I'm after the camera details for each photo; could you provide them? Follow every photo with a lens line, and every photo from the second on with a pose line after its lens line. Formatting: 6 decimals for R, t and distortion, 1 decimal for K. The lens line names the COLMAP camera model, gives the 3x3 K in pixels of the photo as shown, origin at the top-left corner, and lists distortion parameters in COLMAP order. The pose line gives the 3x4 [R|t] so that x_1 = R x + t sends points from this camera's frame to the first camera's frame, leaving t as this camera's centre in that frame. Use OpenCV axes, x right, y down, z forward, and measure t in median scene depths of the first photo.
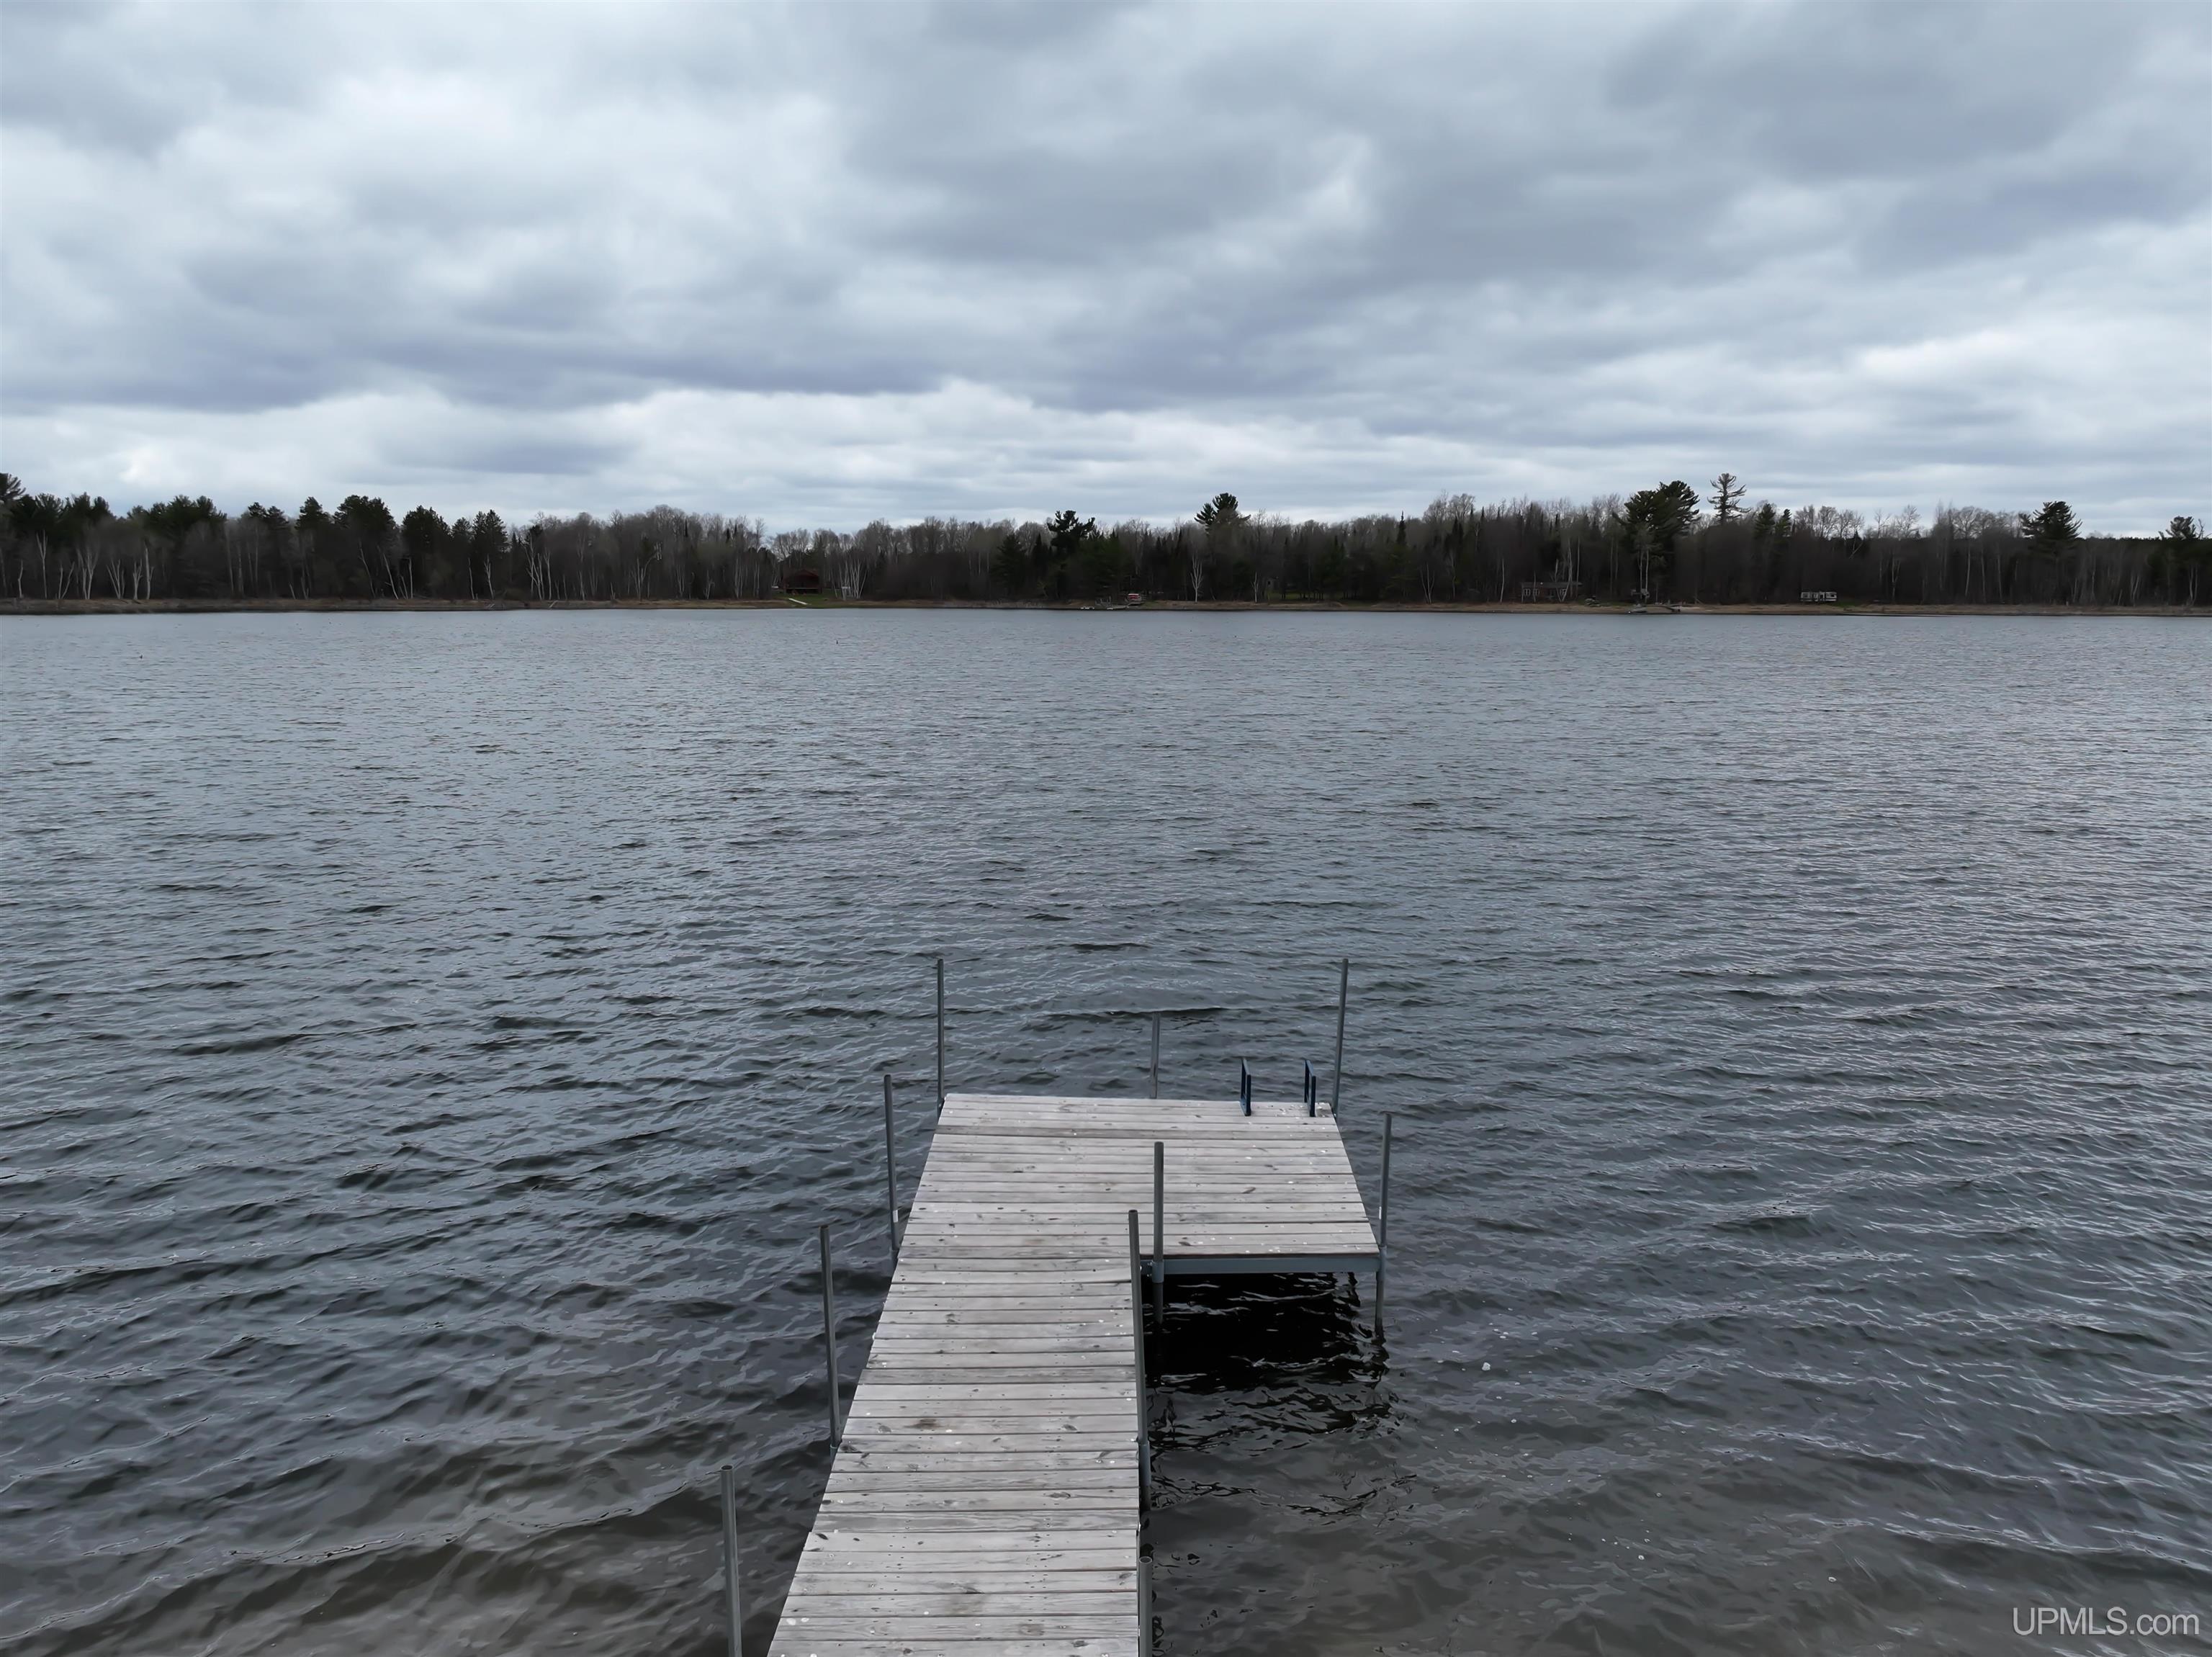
lens RADIAL K [[1798.3, 0, 1098.8], [0, 1798.3, 834.5], [0, 0, 1]] dist [0.009197, -0.009450]
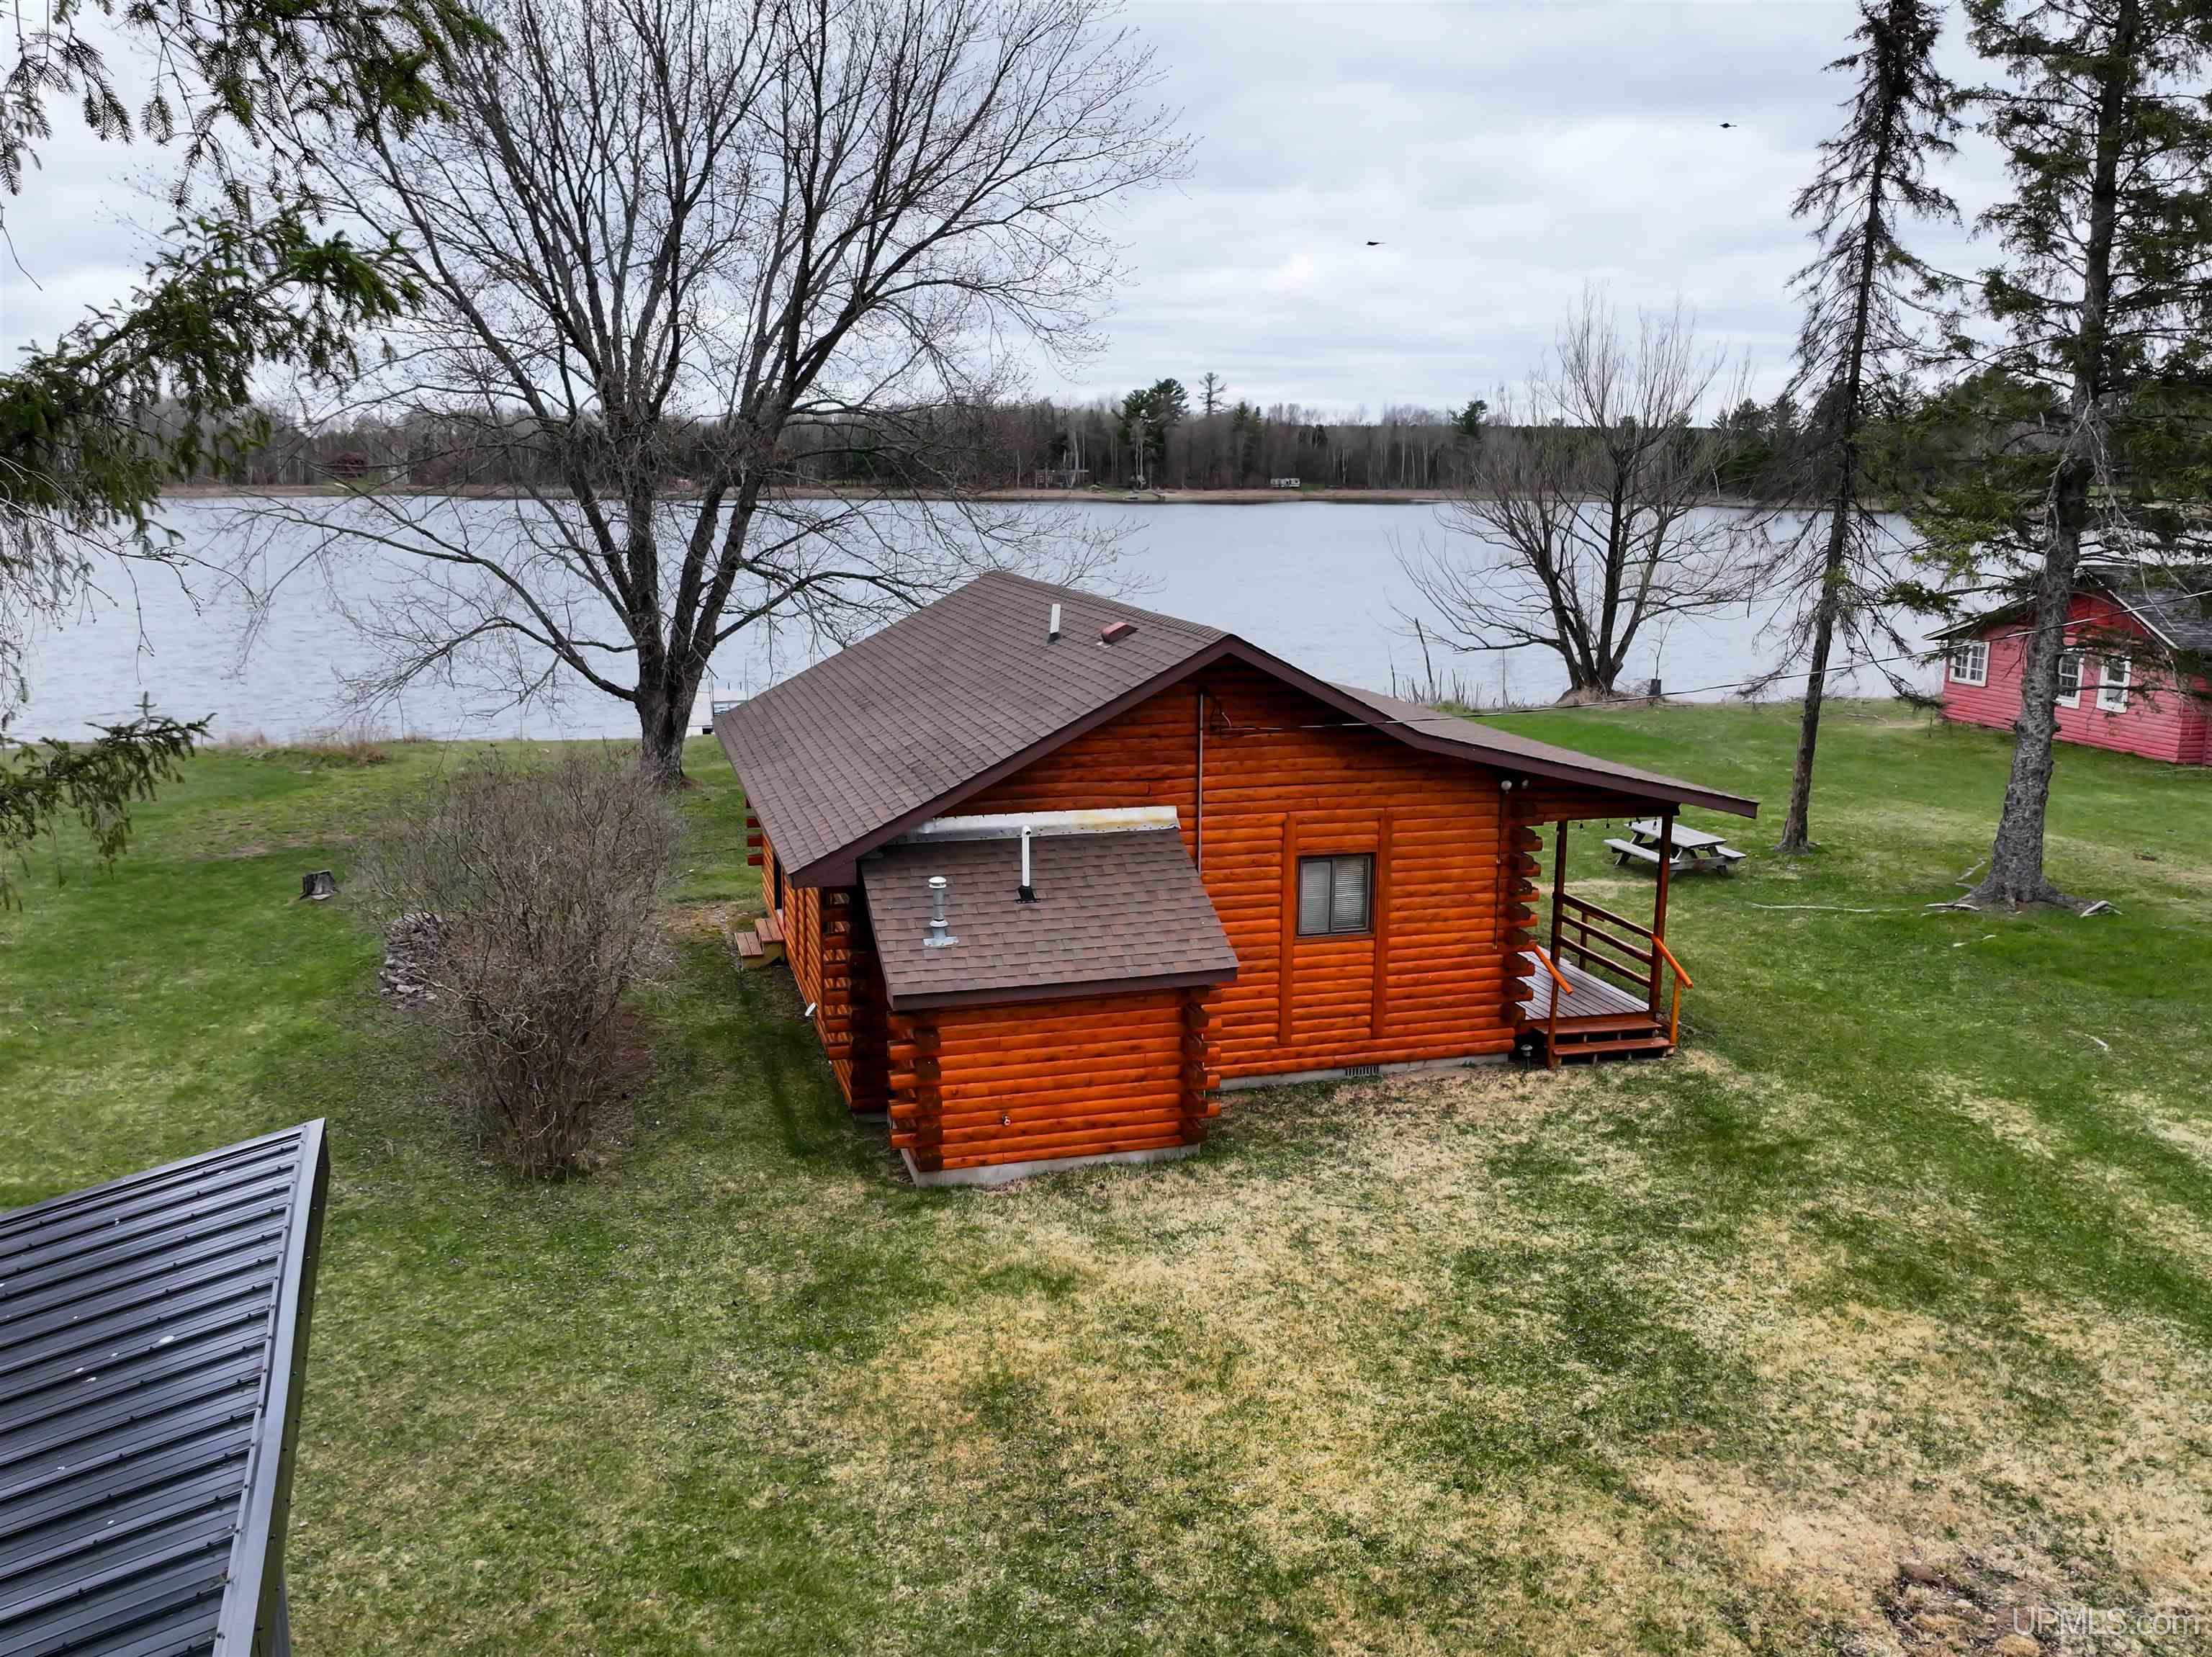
lens RADIAL K [[1798.3, 0, 1103.2], [0, 1798.3, 837.2], [0, 0, 1]] dist [0.009197, -0.009450]
pose [[0.969896, -0.047762, 0.238791, -0.004014], [0.030593, 0.996707, 0.075098, 0.005320], [-0.241591, -0.065532, 0.968163, -0.109189]]
